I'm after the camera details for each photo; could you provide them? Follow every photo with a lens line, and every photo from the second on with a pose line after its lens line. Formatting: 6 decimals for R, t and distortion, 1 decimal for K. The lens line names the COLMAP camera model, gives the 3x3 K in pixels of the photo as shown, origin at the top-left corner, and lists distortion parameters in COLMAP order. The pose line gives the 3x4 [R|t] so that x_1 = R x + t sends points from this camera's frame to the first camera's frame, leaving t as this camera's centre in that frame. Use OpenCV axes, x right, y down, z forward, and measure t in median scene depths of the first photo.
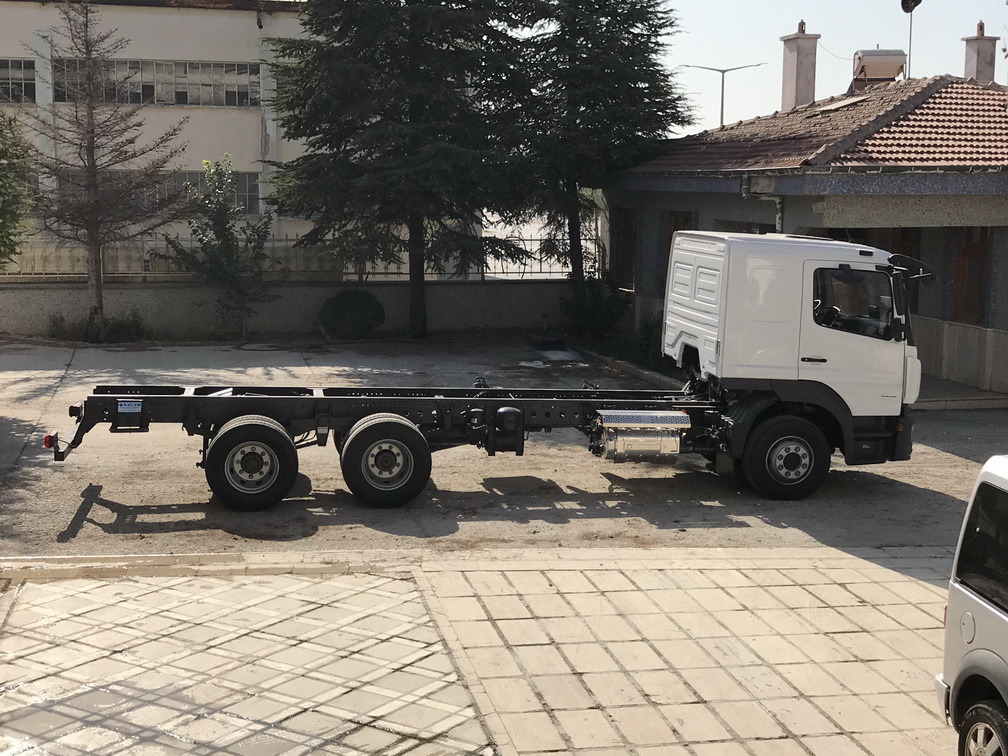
lens RADIAL K [[1439.7, 0, 505.4], [0, 1439.7, 376.8], [0, 0, 1]] dist [0.167029, -0.549147]
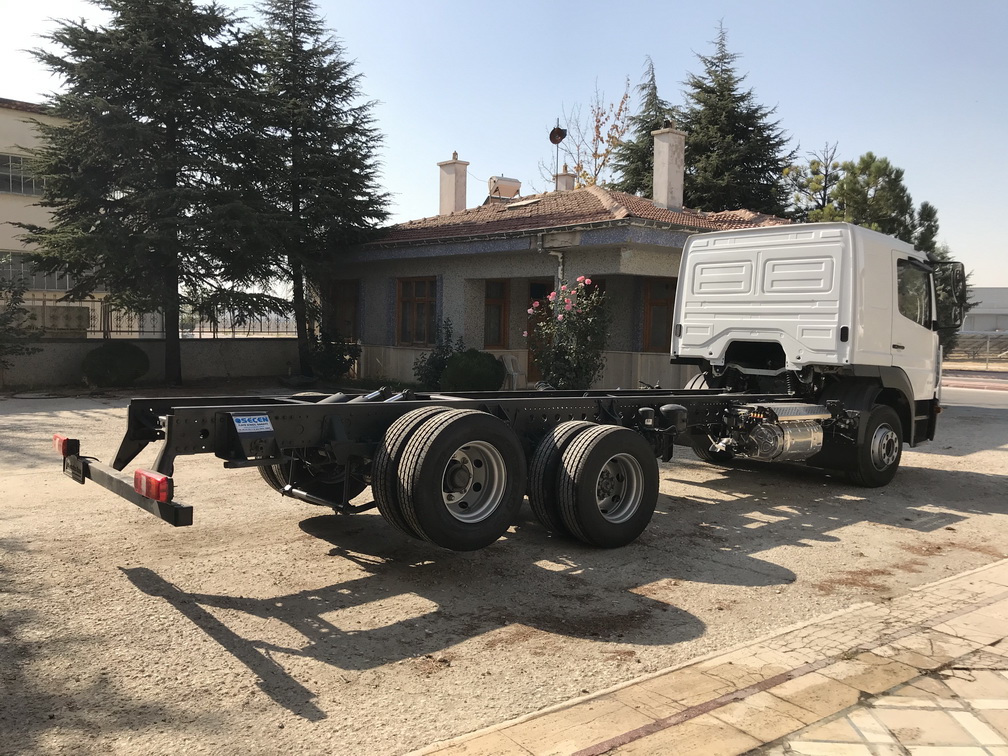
lens RADIAL K [[822.5, 0, 508.8], [0, 822.5, 380.0], [0, 0, 1]] dist [0.001245, 0.000815]
pose [[0.862976, -0.028863, 0.504419, -0.330396], [0.057357, 0.997510, -0.041049, 0.020506], [-0.501978, 0.064356, 0.862483, 0.644468]]
